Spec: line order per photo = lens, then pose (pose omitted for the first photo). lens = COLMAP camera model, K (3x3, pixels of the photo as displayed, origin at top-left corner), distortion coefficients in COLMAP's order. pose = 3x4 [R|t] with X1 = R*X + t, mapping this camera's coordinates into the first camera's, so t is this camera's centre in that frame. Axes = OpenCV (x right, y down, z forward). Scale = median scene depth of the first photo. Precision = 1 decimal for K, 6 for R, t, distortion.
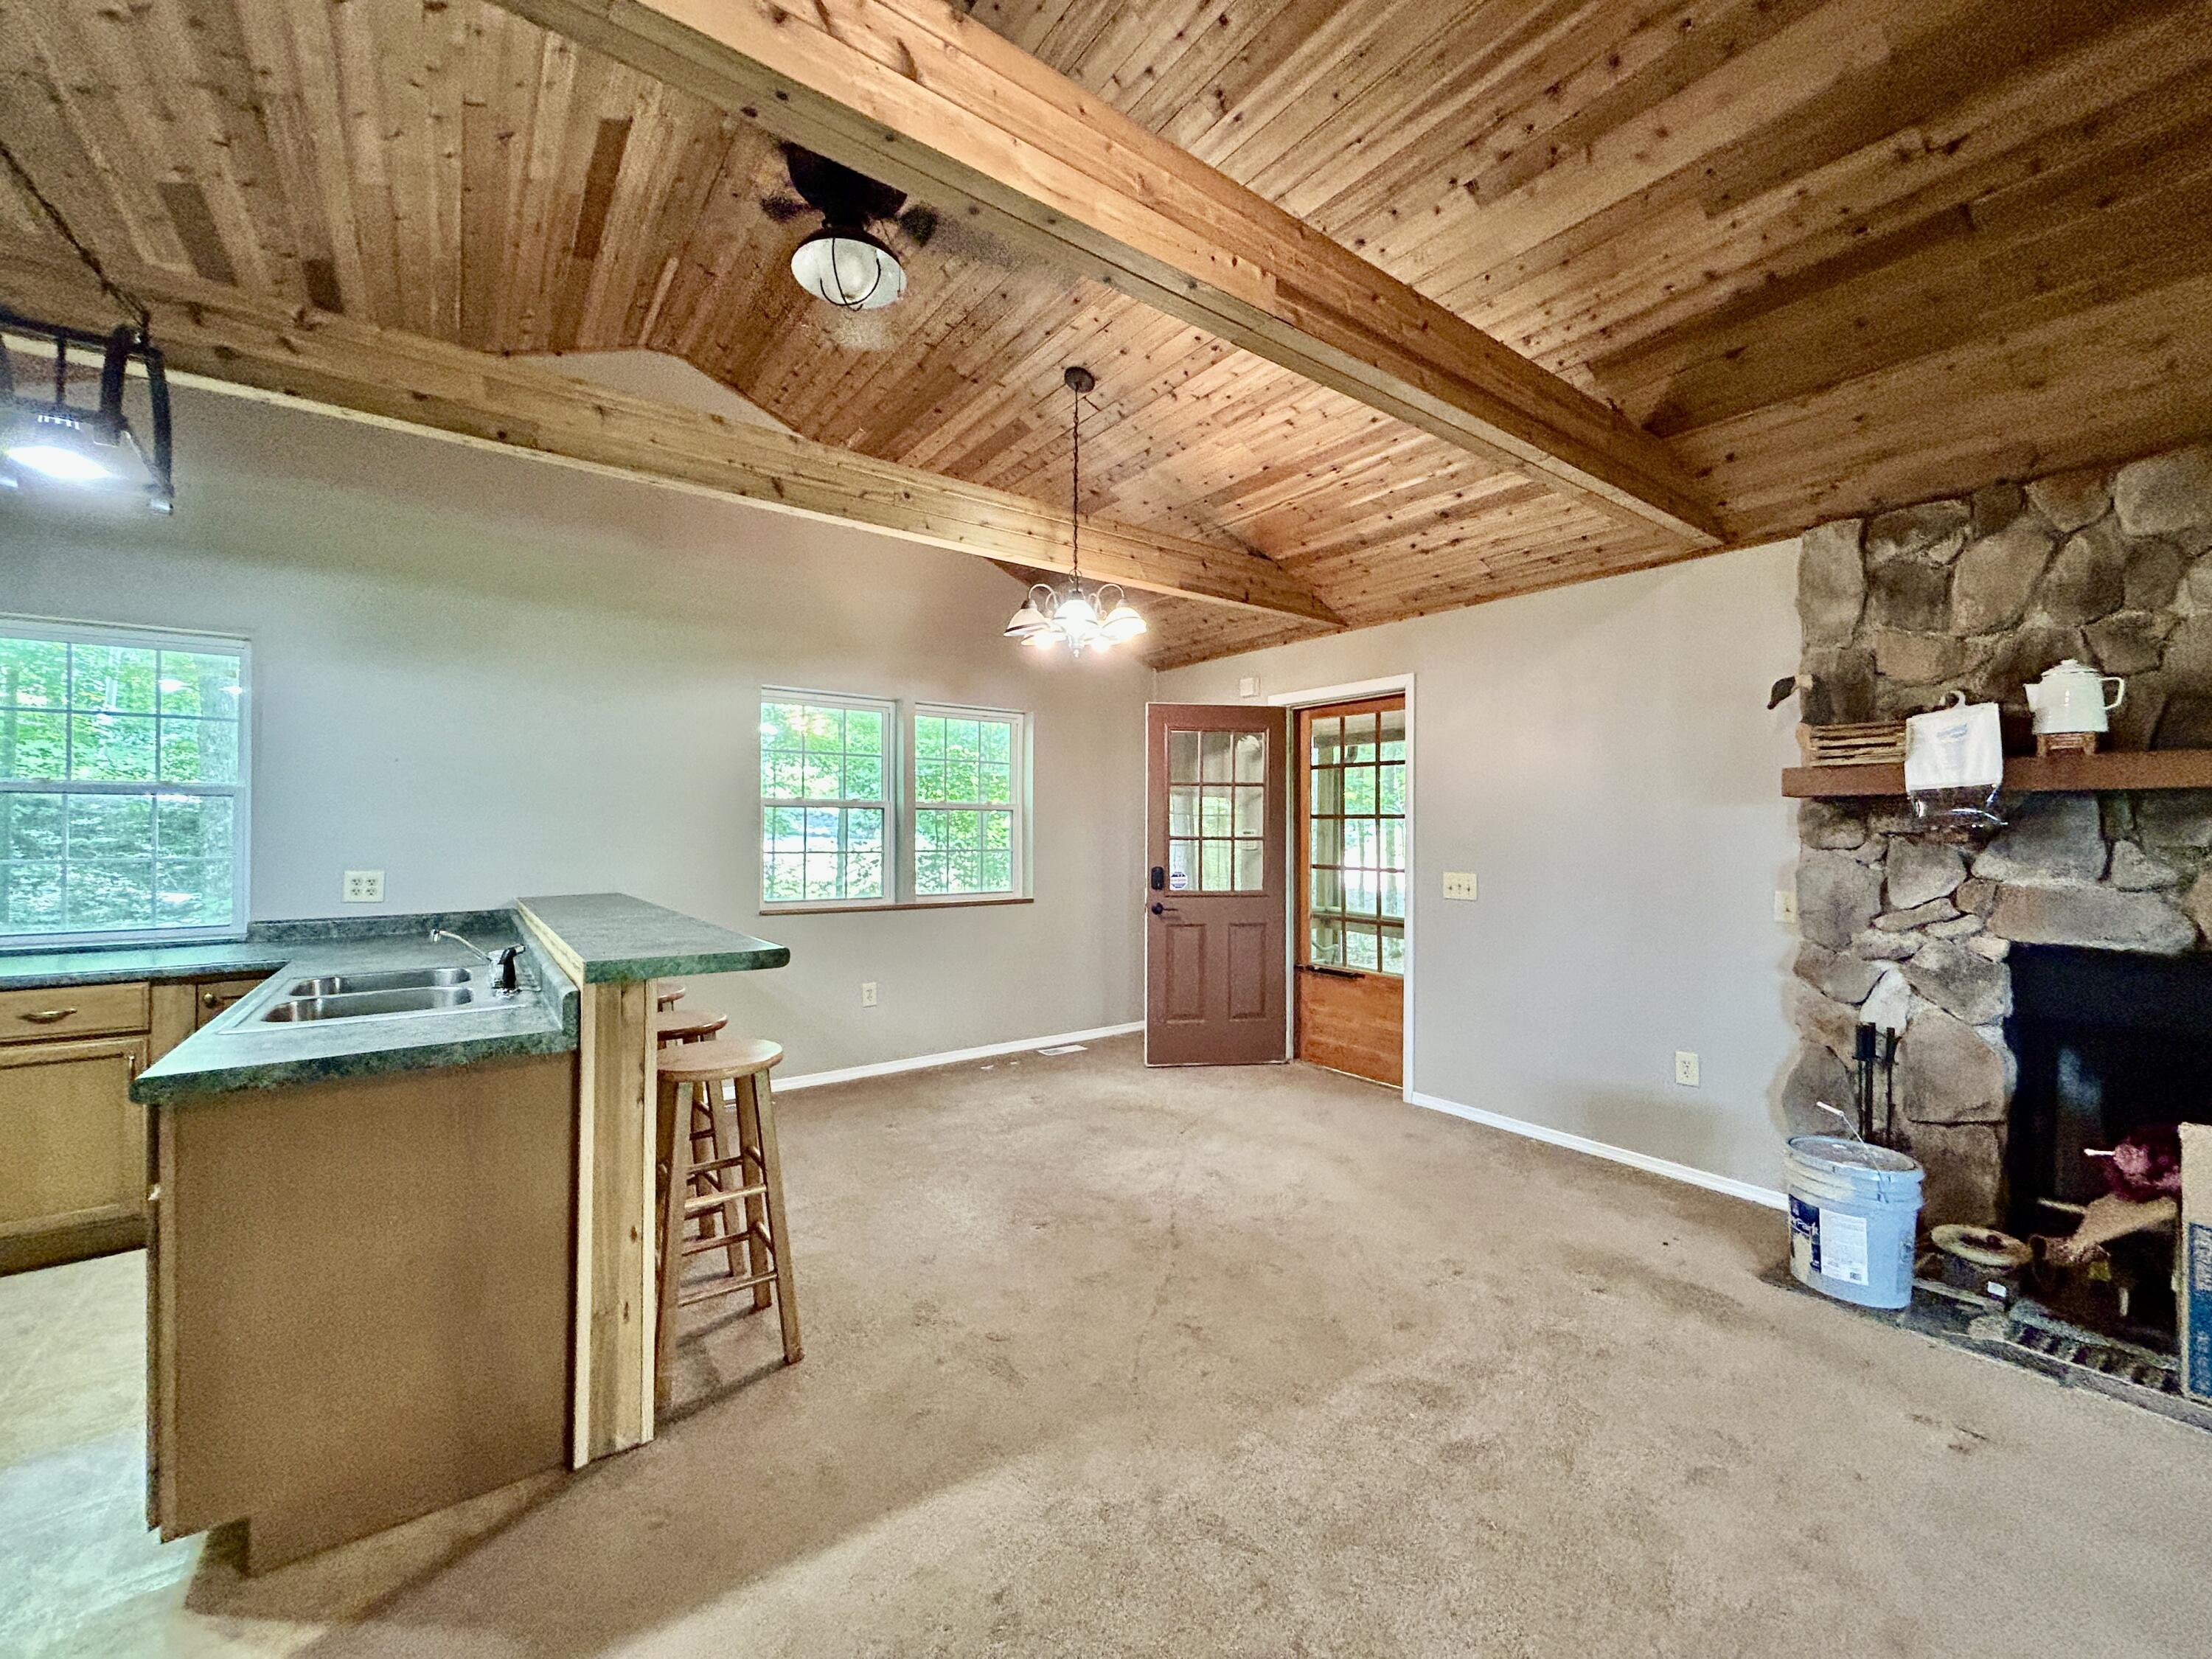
lens RADIAL K [[890.3, 0, 1093.6], [0, 890.3, 825.5], [0, 0, 1]] dist [-0.001542, 0.001467]
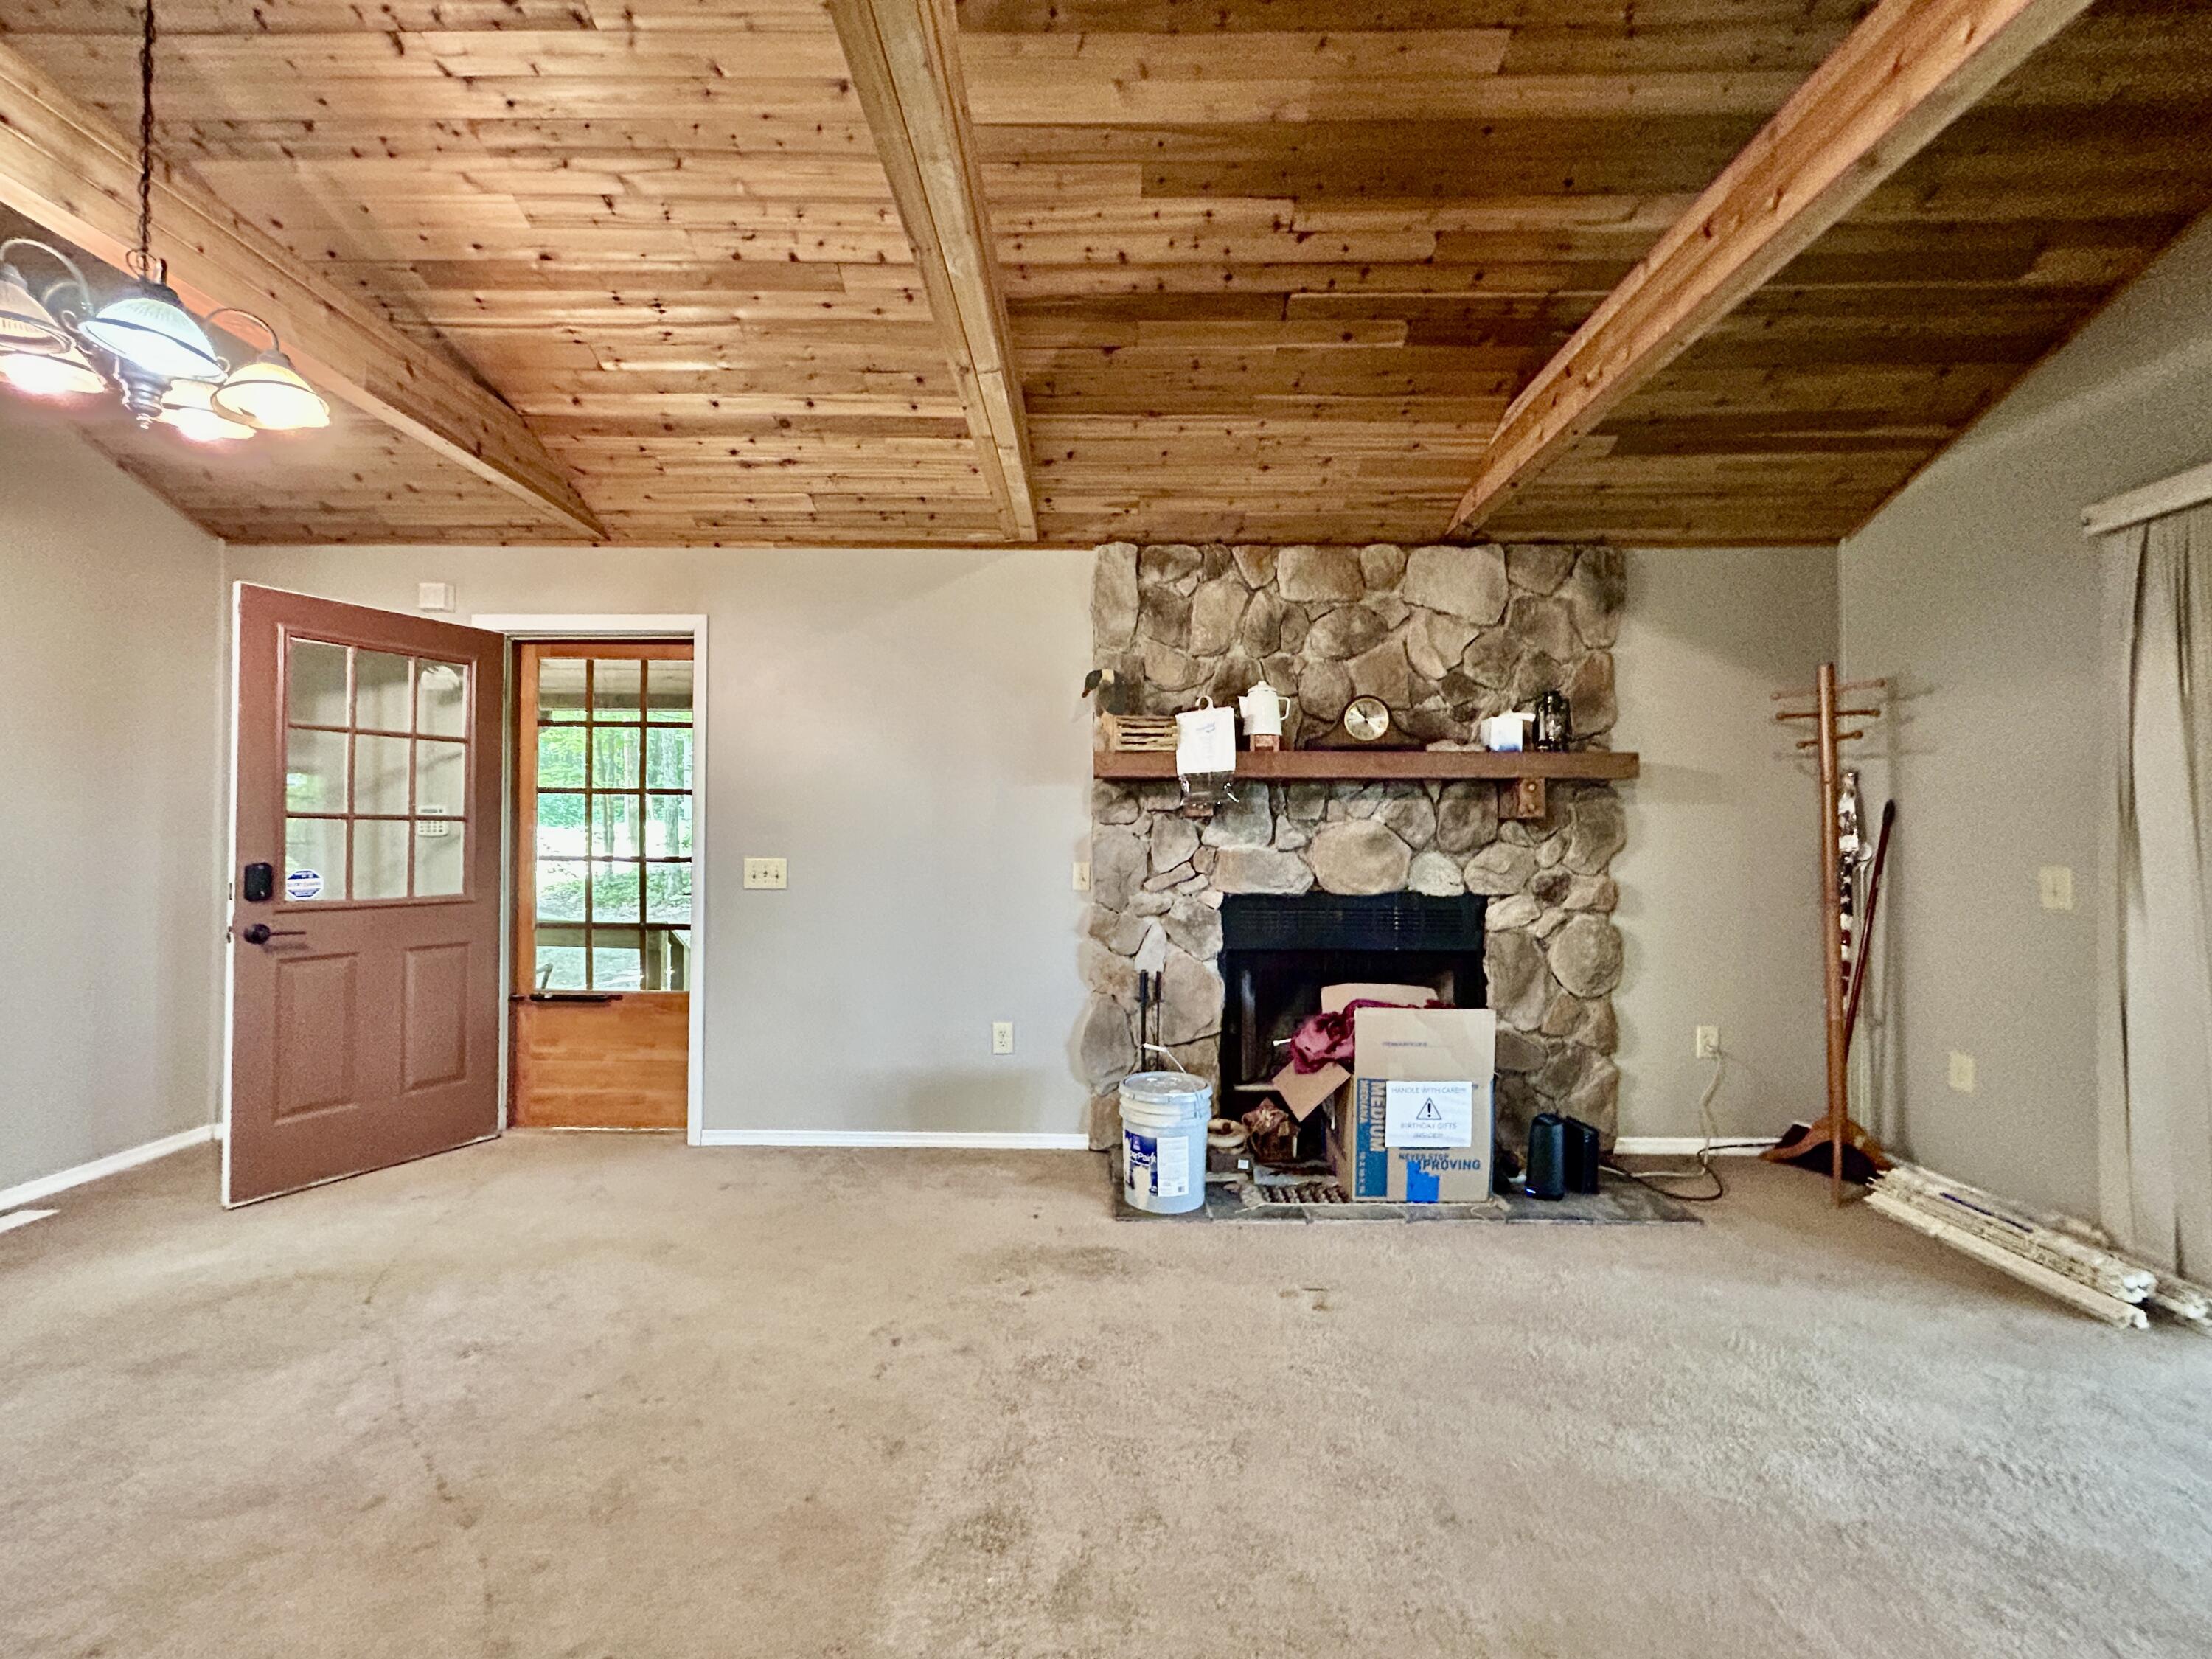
lens RADIAL K [[890.3, 0, 1093.5], [0, 890.3, 823.8], [0, 0, 1]] dist [-0.001542, 0.001467]
pose [[0.598877, 0.013415, 0.800729, -0.116196], [-0.006117, 0.999907, -0.012177, 0.040778], [-0.800818, 0.002395, 0.598903, 0.333941]]
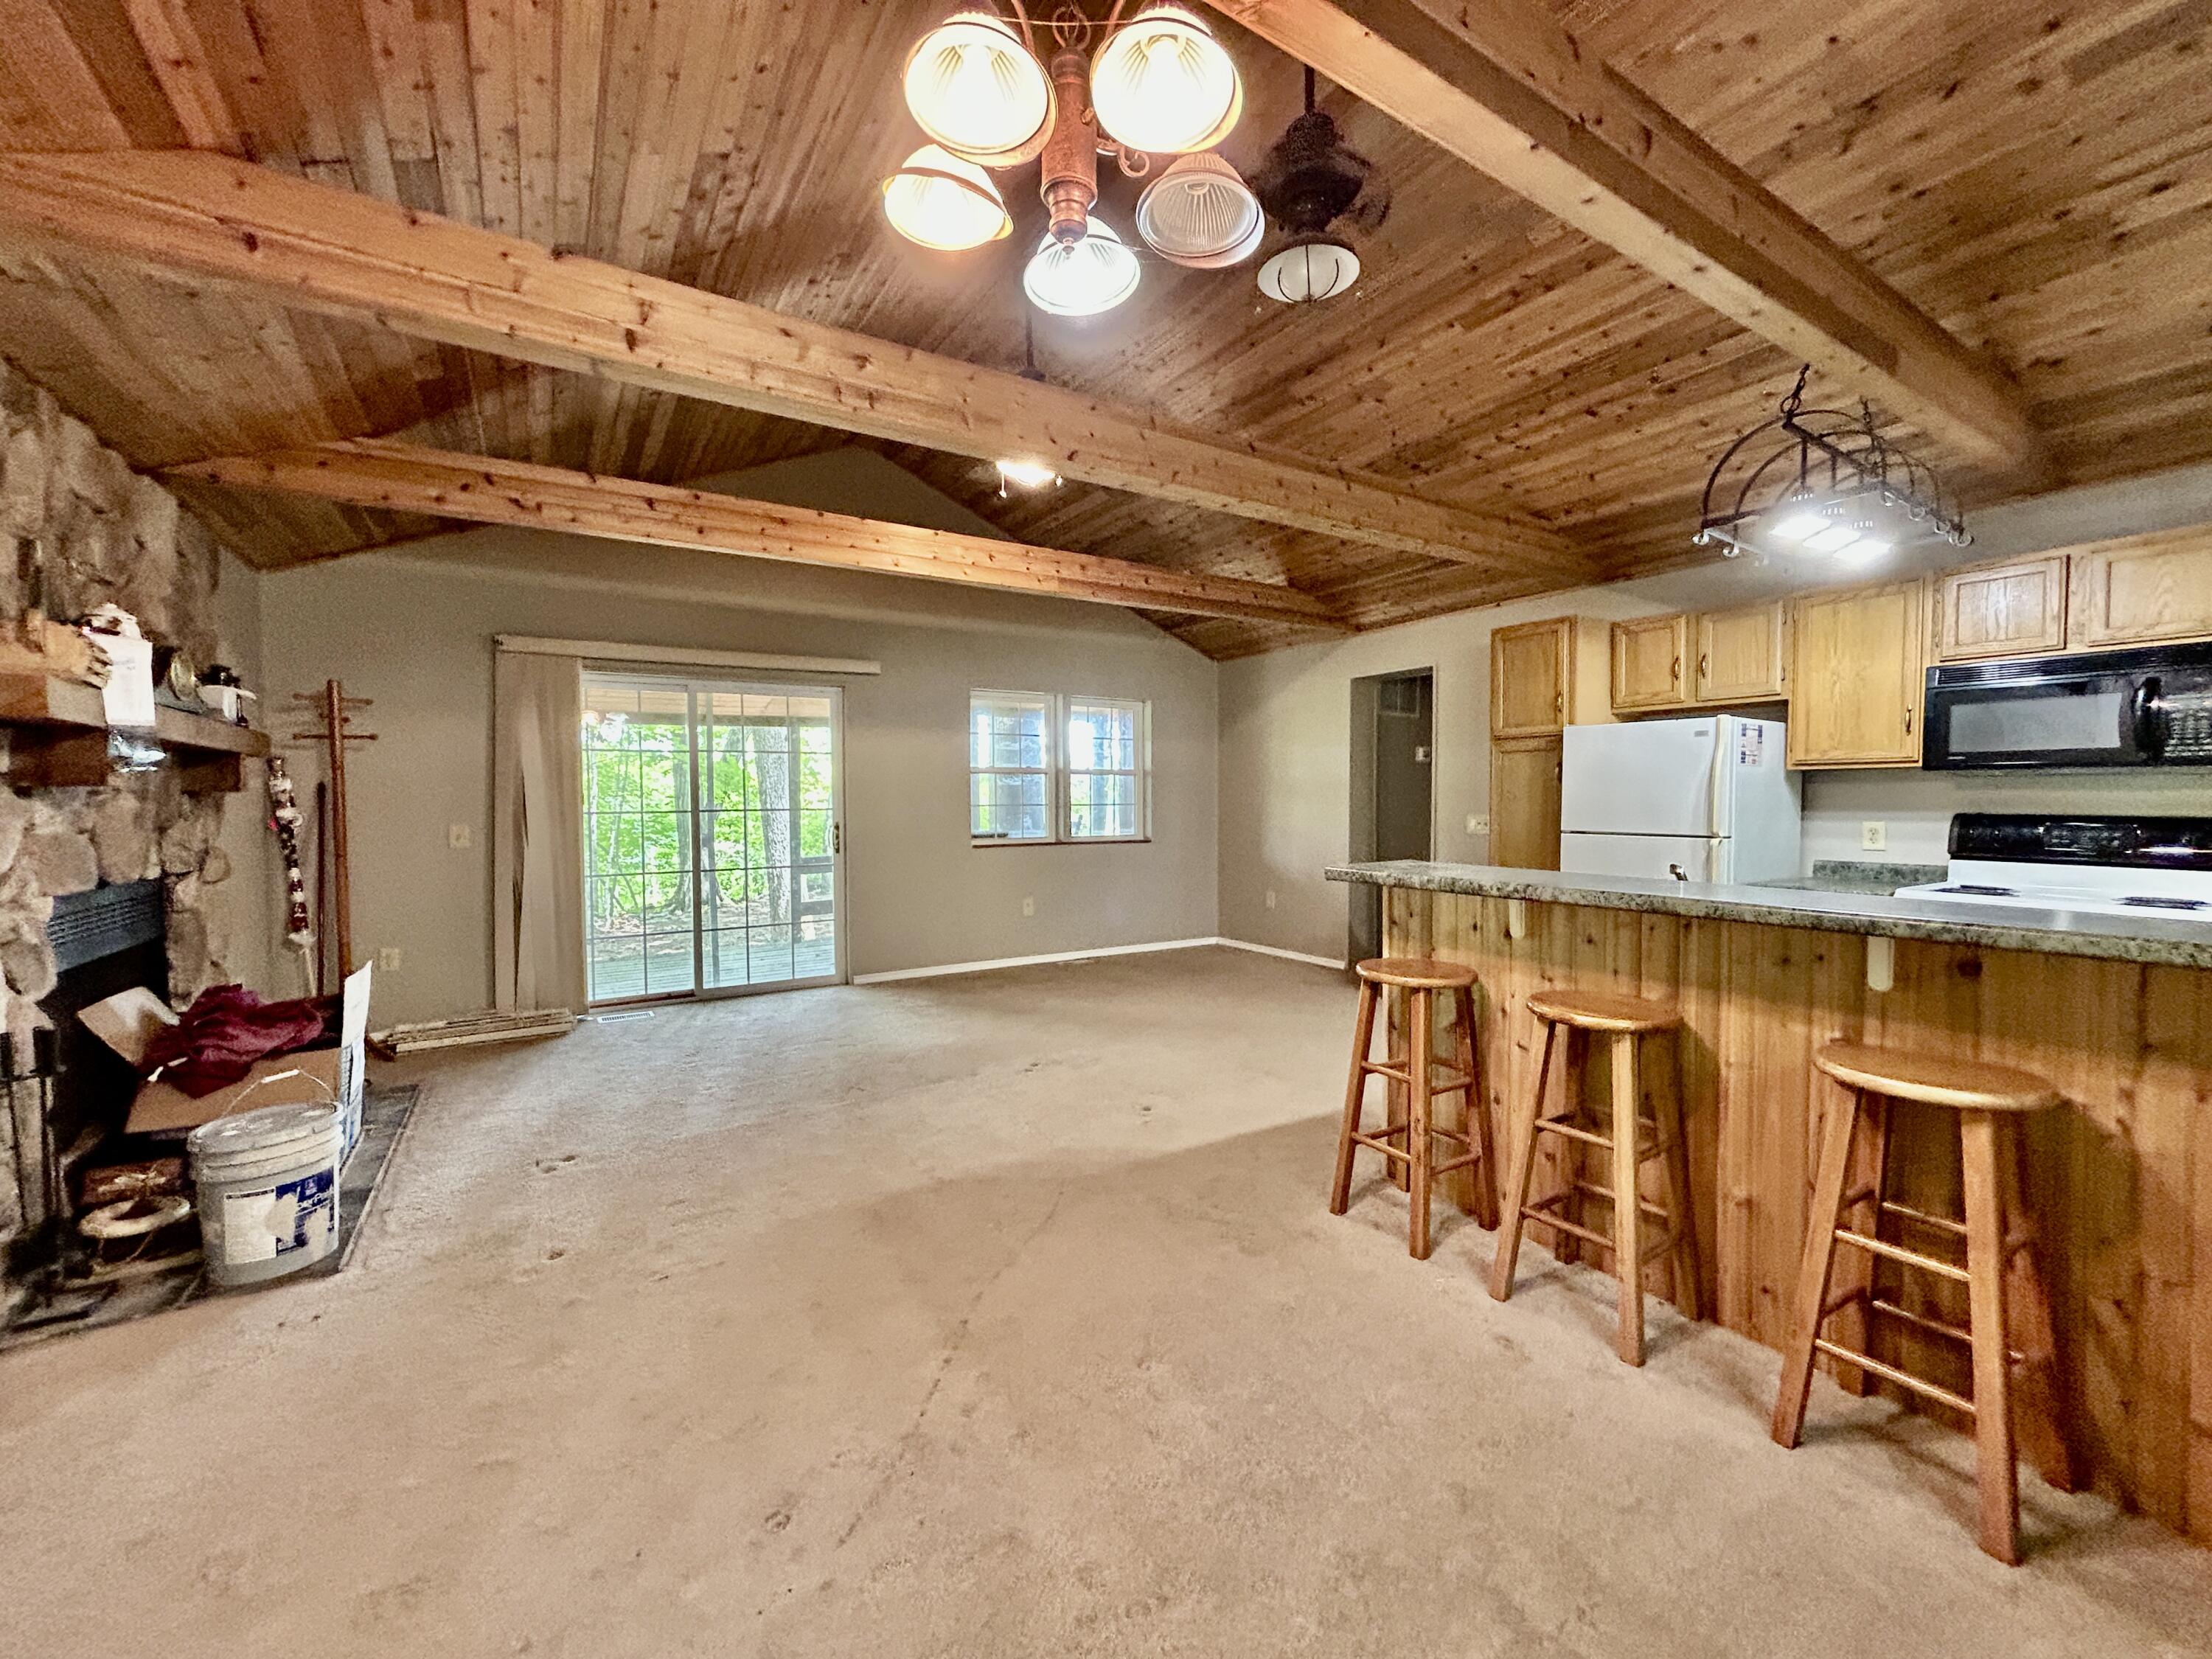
lens RADIAL K [[890.3, 0, 1098.3], [0, 890.3, 821.0], [0, 0, 1]] dist [-0.001542, 0.001467]
pose [[-0.997807, -0.001748, 0.066161, -0.064693], [-0.000684, 0.999870, 0.016094, 0.034980], [-0.066181, 0.016013, -0.997679, 1.627770]]
